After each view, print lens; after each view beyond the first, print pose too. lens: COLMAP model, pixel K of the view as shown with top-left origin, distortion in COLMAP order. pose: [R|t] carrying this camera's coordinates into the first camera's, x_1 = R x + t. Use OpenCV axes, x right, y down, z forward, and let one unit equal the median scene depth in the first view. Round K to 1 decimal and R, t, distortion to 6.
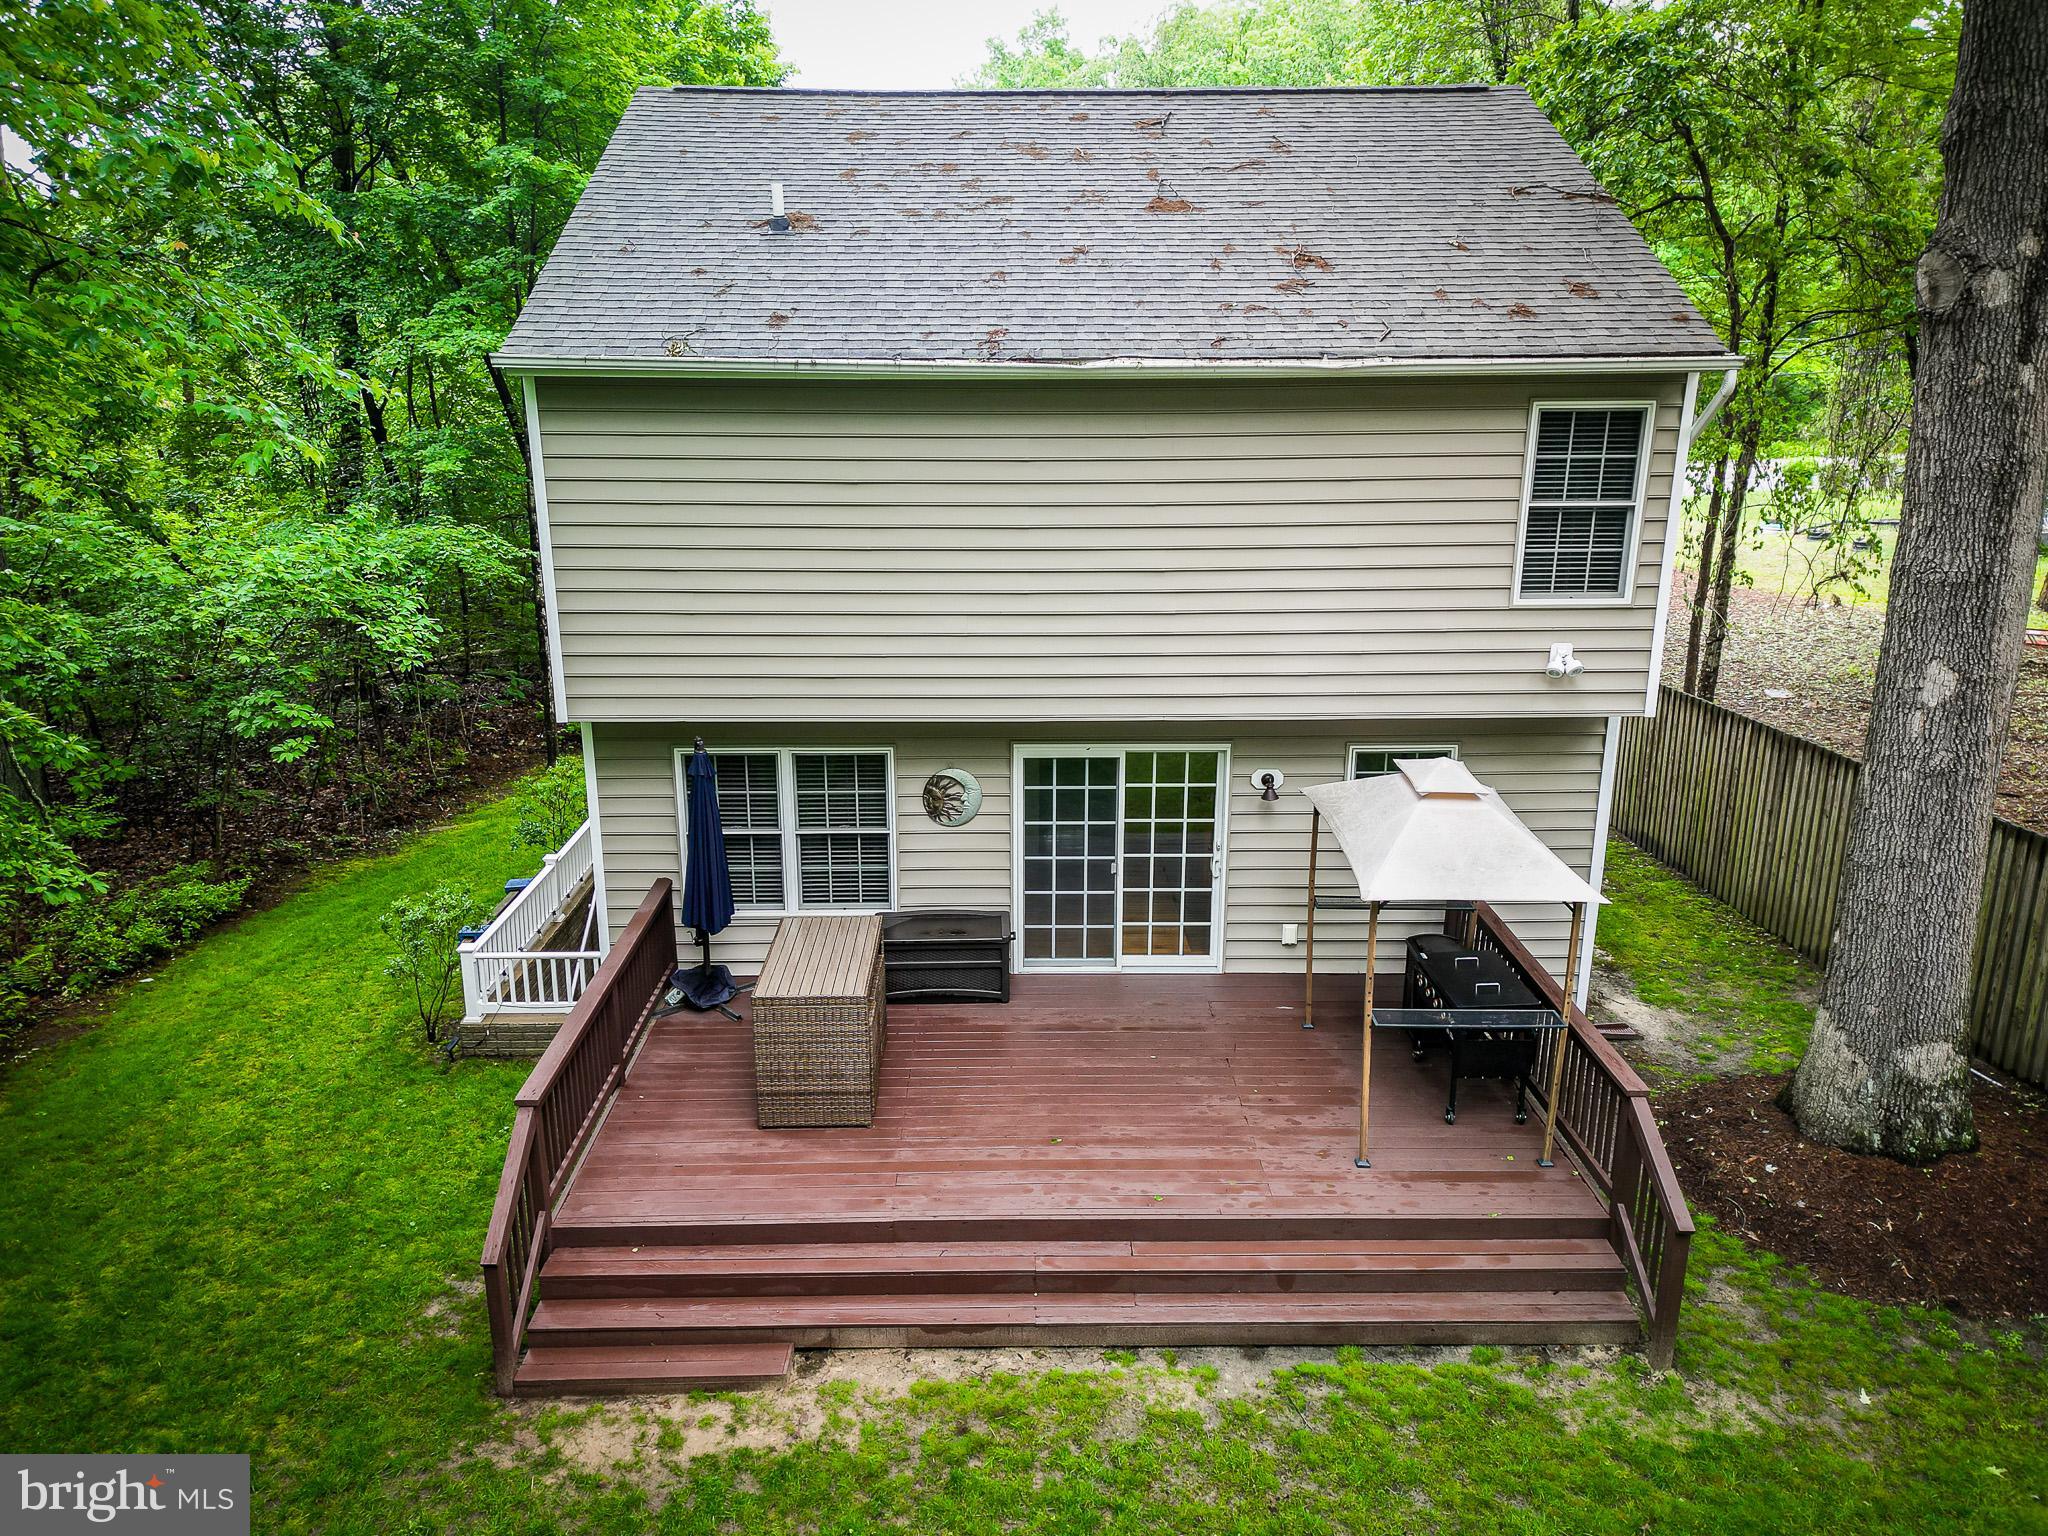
lens RADIAL K [[1398.6, 0, 1024.0], [0, 1398.6, 768.0], [0, 0, 1]] dist [0.079592, -0.083868]
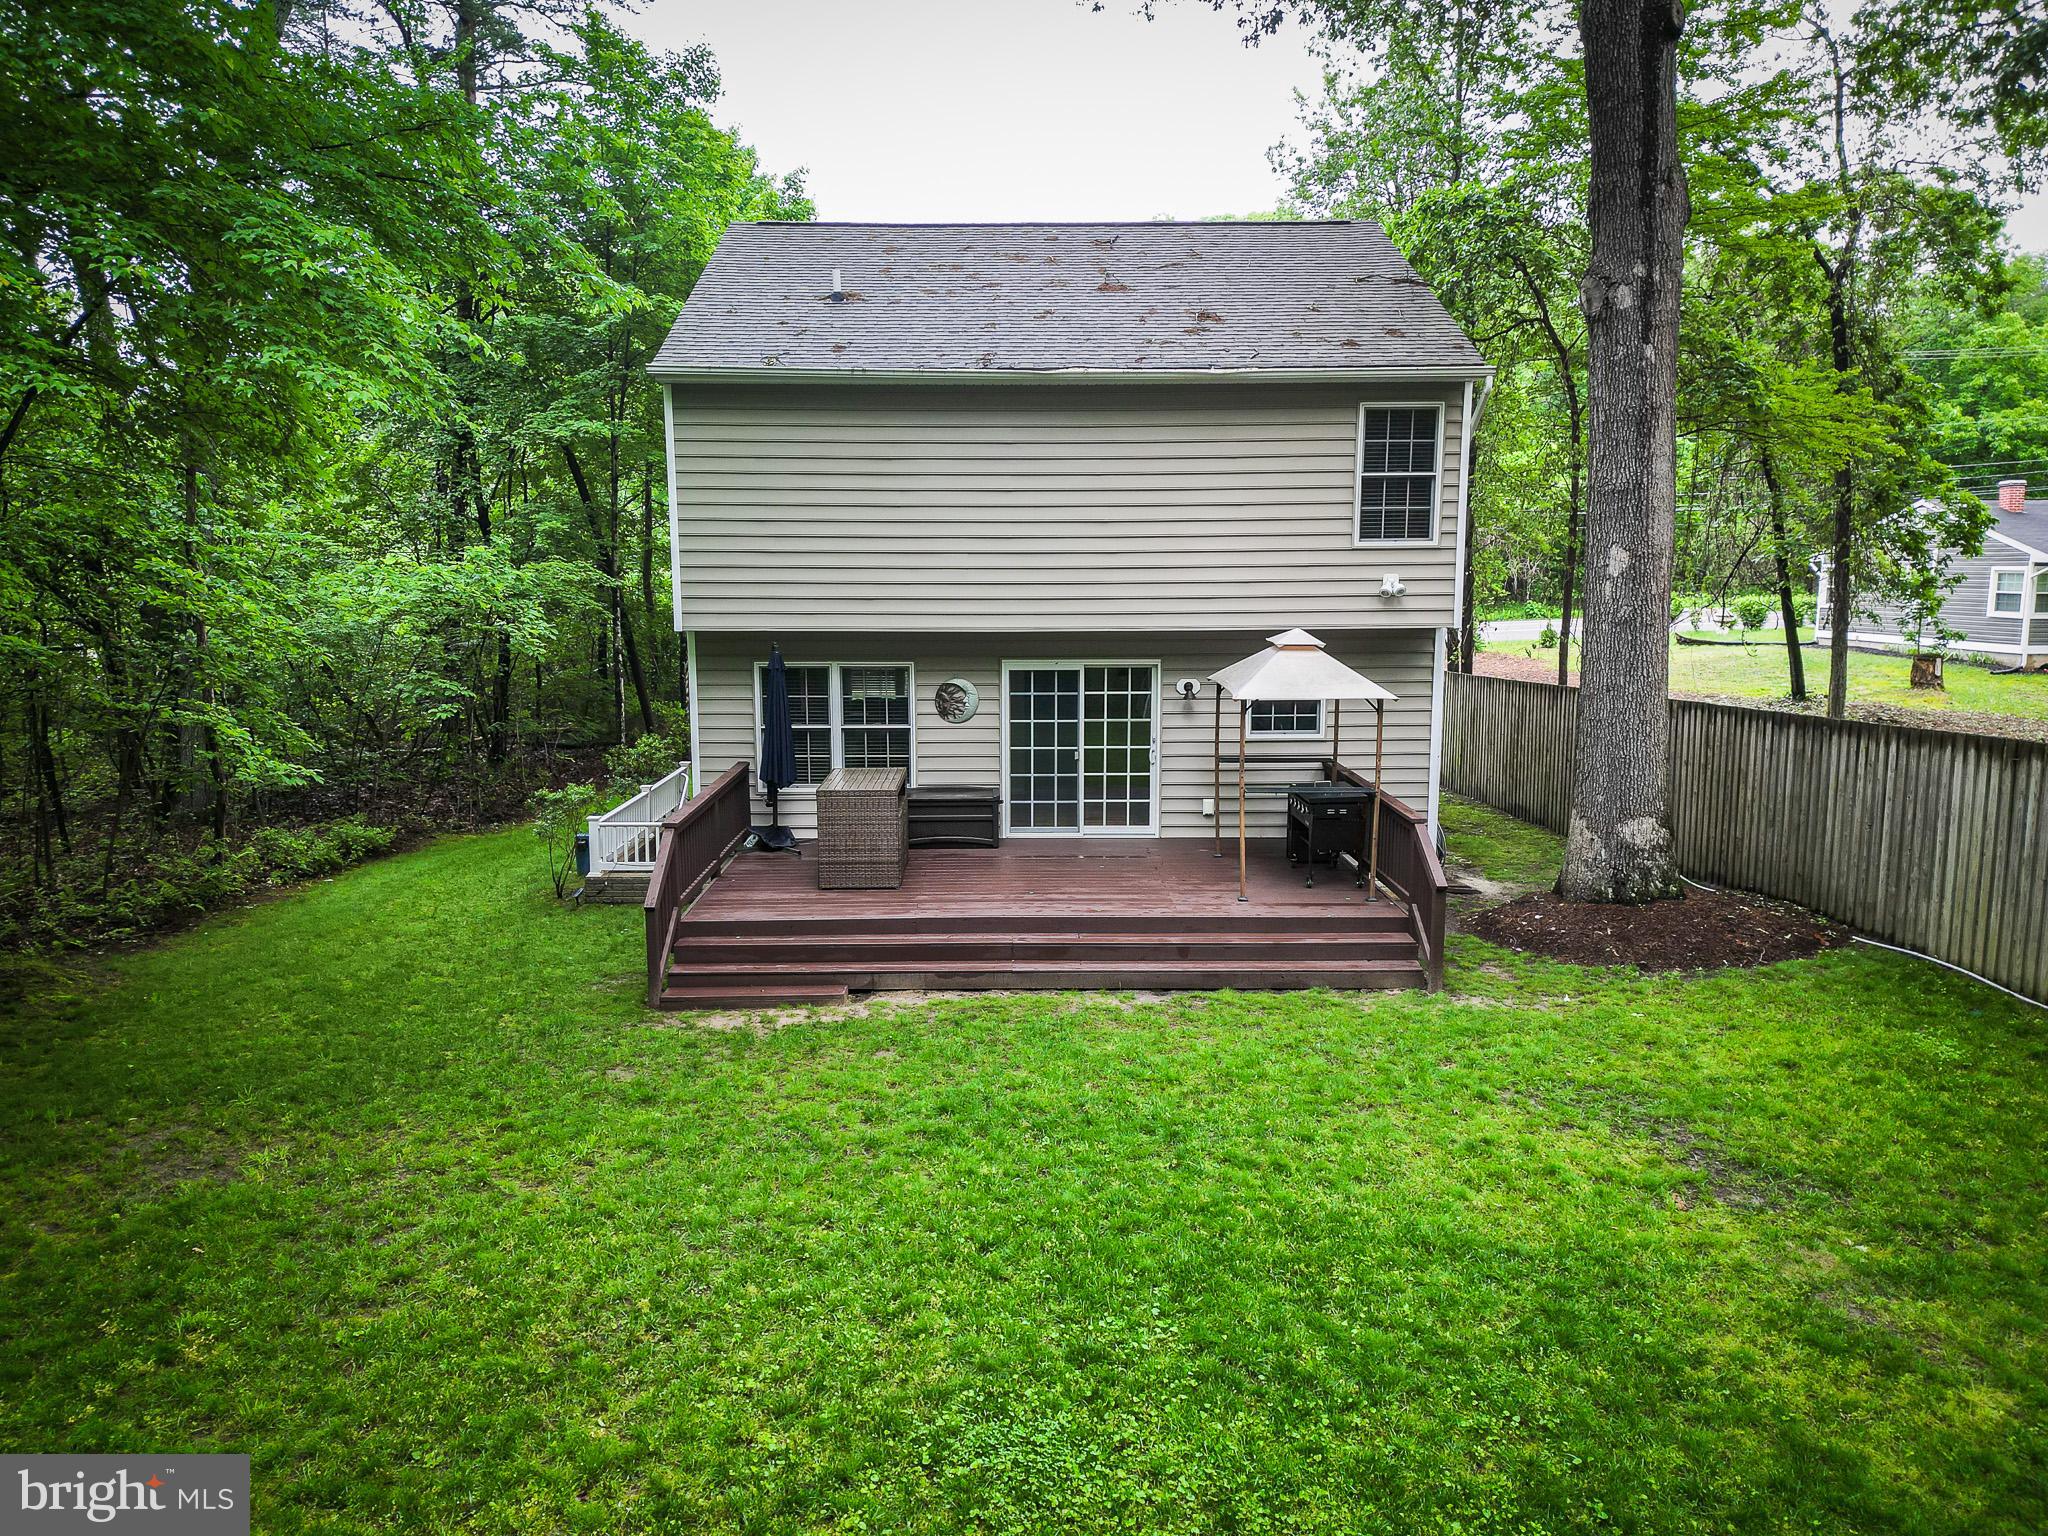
lens RADIAL K [[1401.7, 0, 1023.2], [0, 1401.7, 777.9], [0, 0, 1]] dist [0.117147, -0.198963]
pose [[0.999993, -0.001262, -0.003475, 0.018101], [0.000795, 0.991345, -0.131281, 0.279894], [0.003610, 0.131277, 0.991339, -0.348484]]
